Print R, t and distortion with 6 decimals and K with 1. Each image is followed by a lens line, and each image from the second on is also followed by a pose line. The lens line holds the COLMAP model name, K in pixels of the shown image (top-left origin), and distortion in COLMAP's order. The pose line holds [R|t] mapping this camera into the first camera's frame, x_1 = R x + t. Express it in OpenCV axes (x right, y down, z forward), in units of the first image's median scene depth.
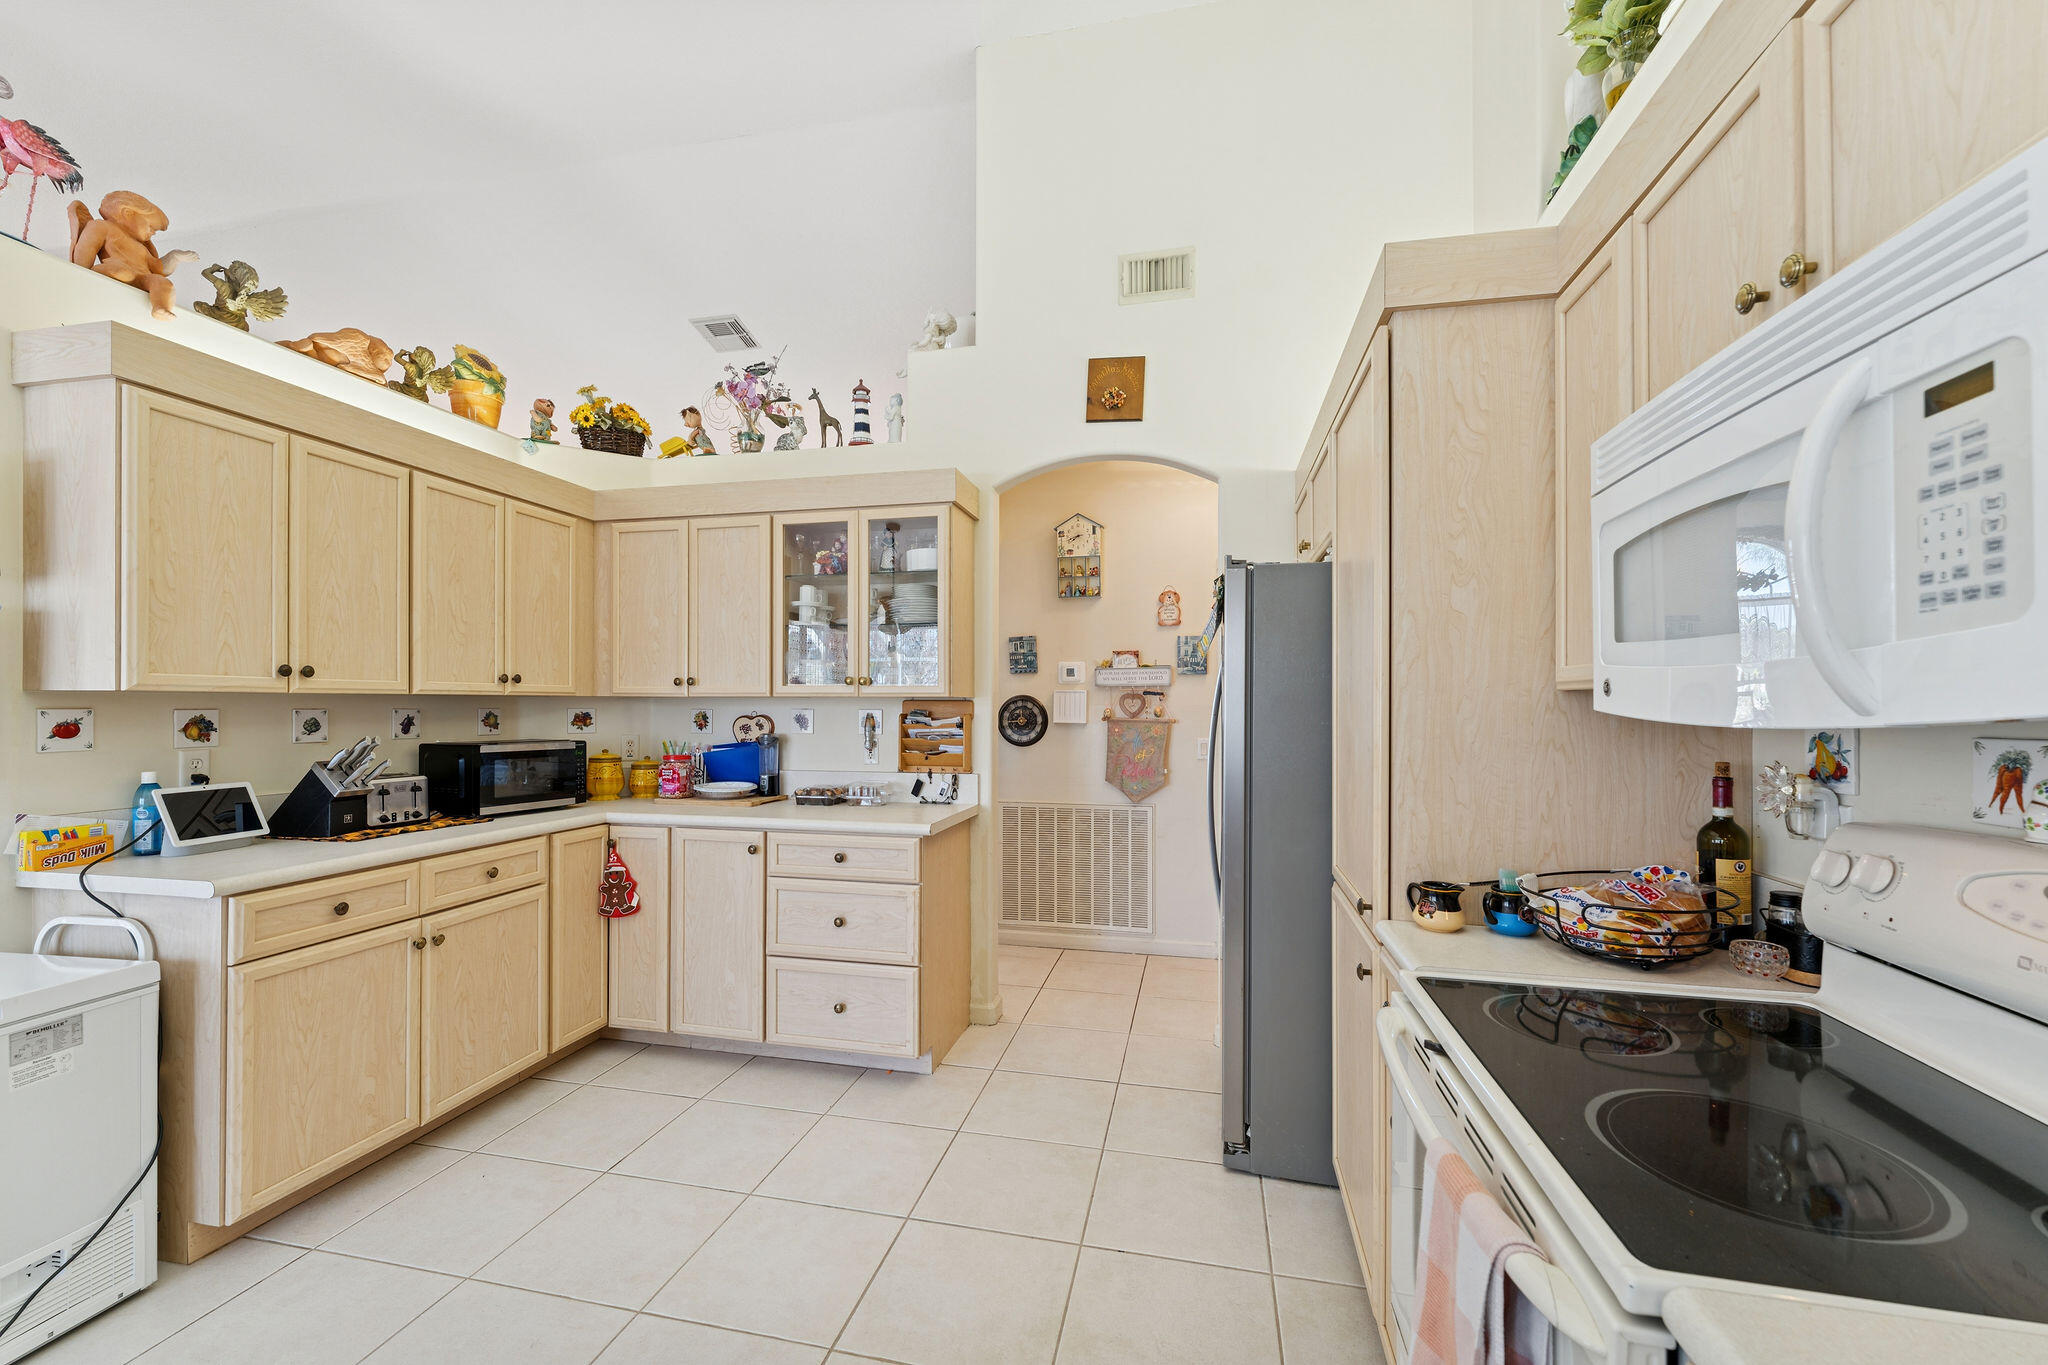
lens RADIAL K [[827.5, 0, 1014.1], [0, 827.5, 694.0], [0, 0, 1]] dist [0.000955, -0.000015]
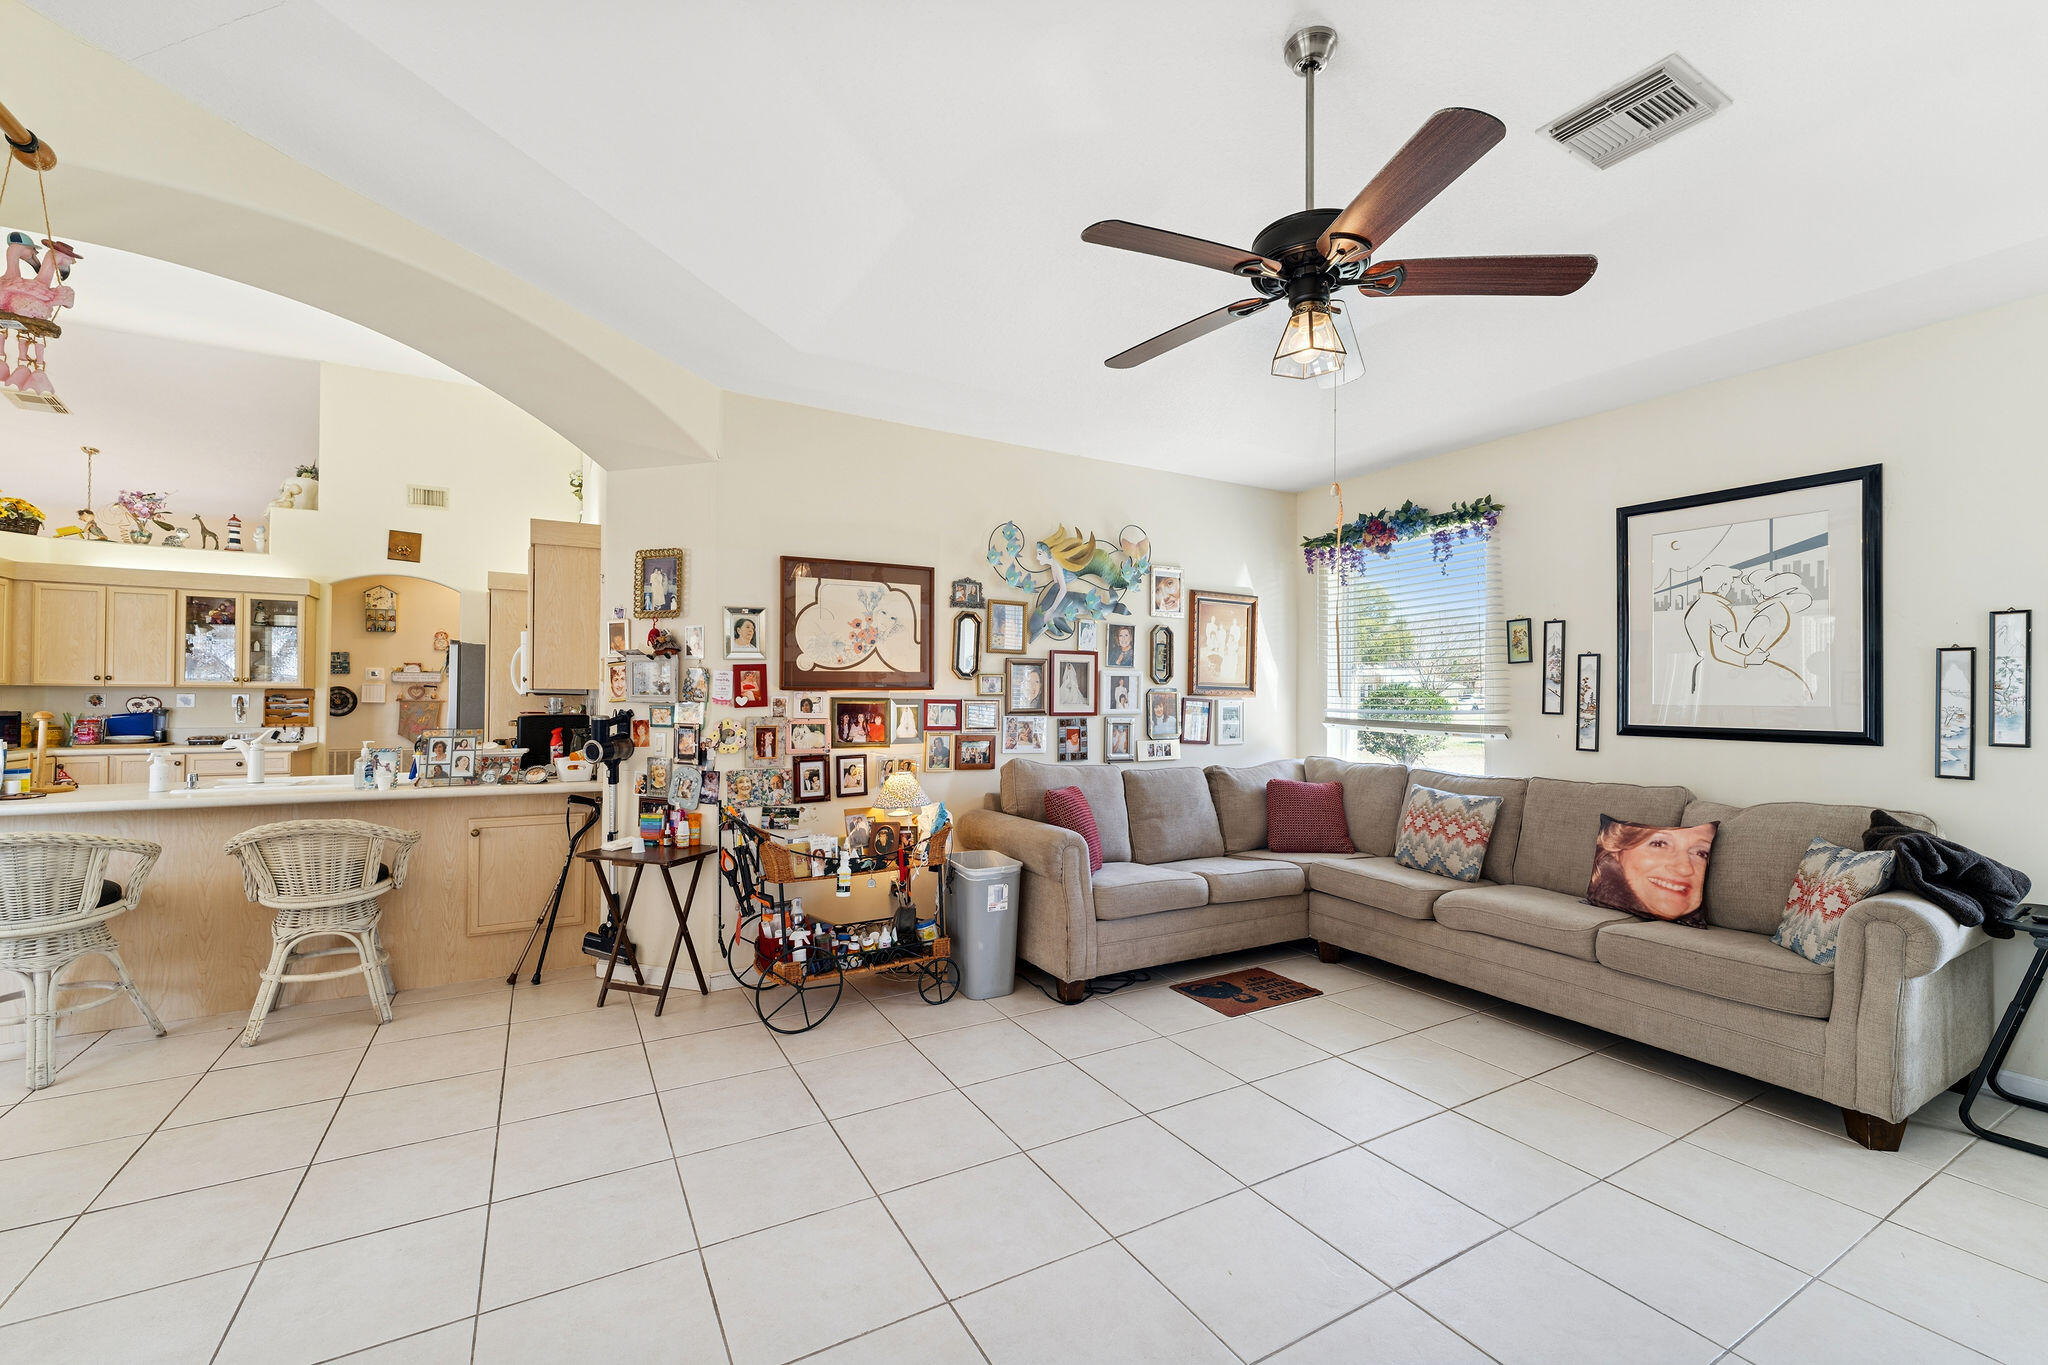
lens RADIAL K [[827.5, 0, 1014.1], [0, 827.5, 694.0], [0, 0, 1]] dist [0.000955, -0.000015]
pose [[0.736931, 0.005717, 0.675943, -0.154710], [-0.015065, 0.999855, 0.007968, -0.023130], [-0.675800, -0.016055, 0.736911, -1.583979]]
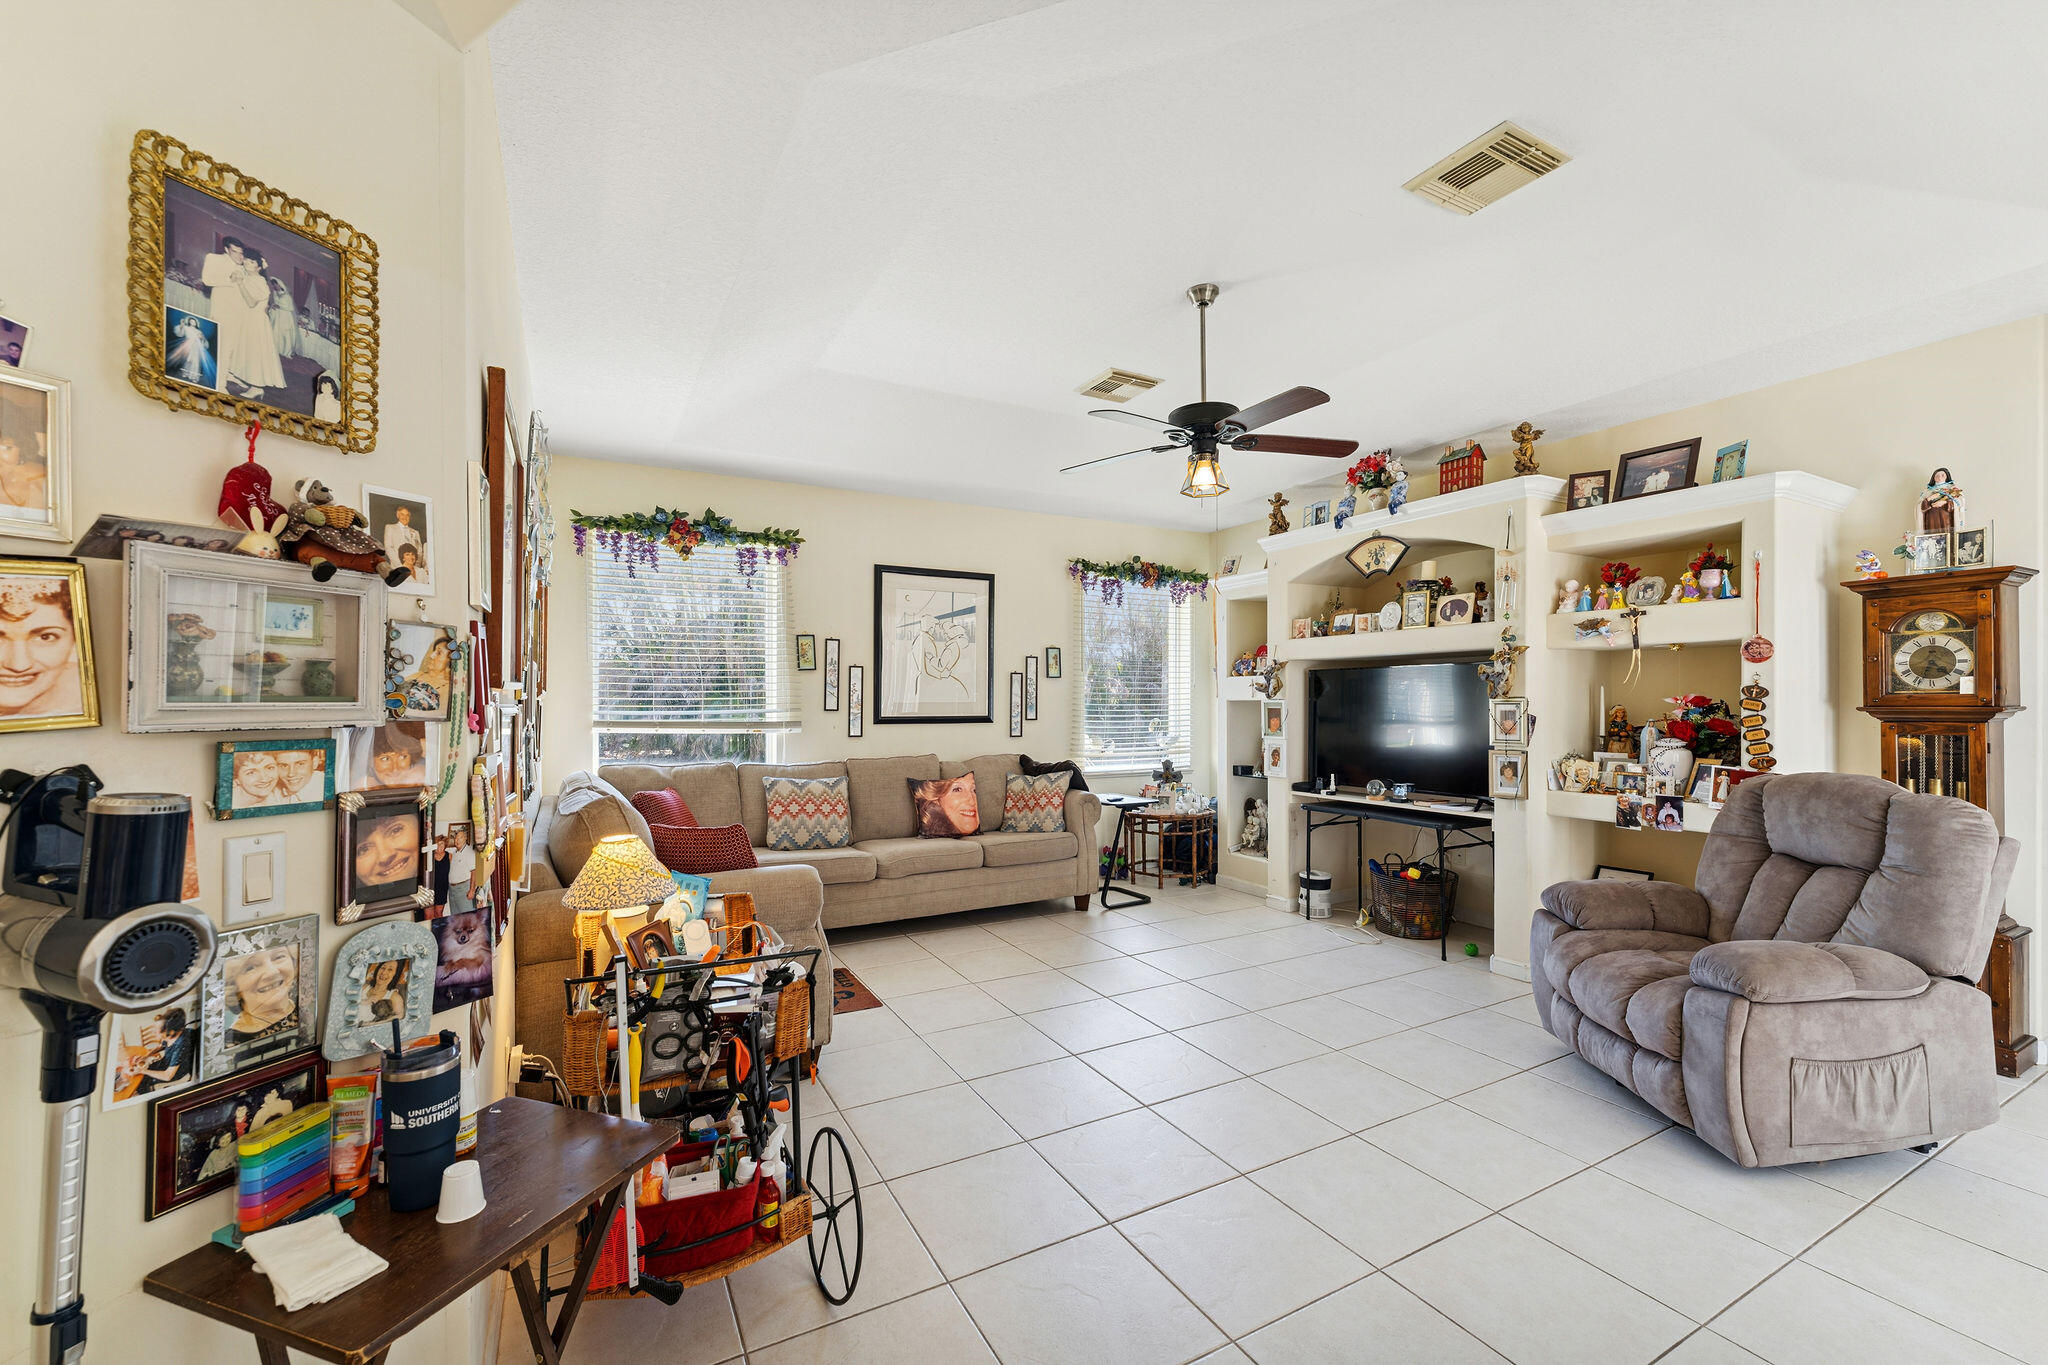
lens RADIAL K [[825.5, 0, 1027.8], [0, 825.5, 708.7], [0, 0, 1]] dist [0.000544, -0.000010]
pose [[-0.663733, -0.008807, 0.747918, -0.179412], [-0.010482, 0.999942, 0.002473, -0.007472], [-0.747896, -0.006198, -0.663787, -0.462327]]
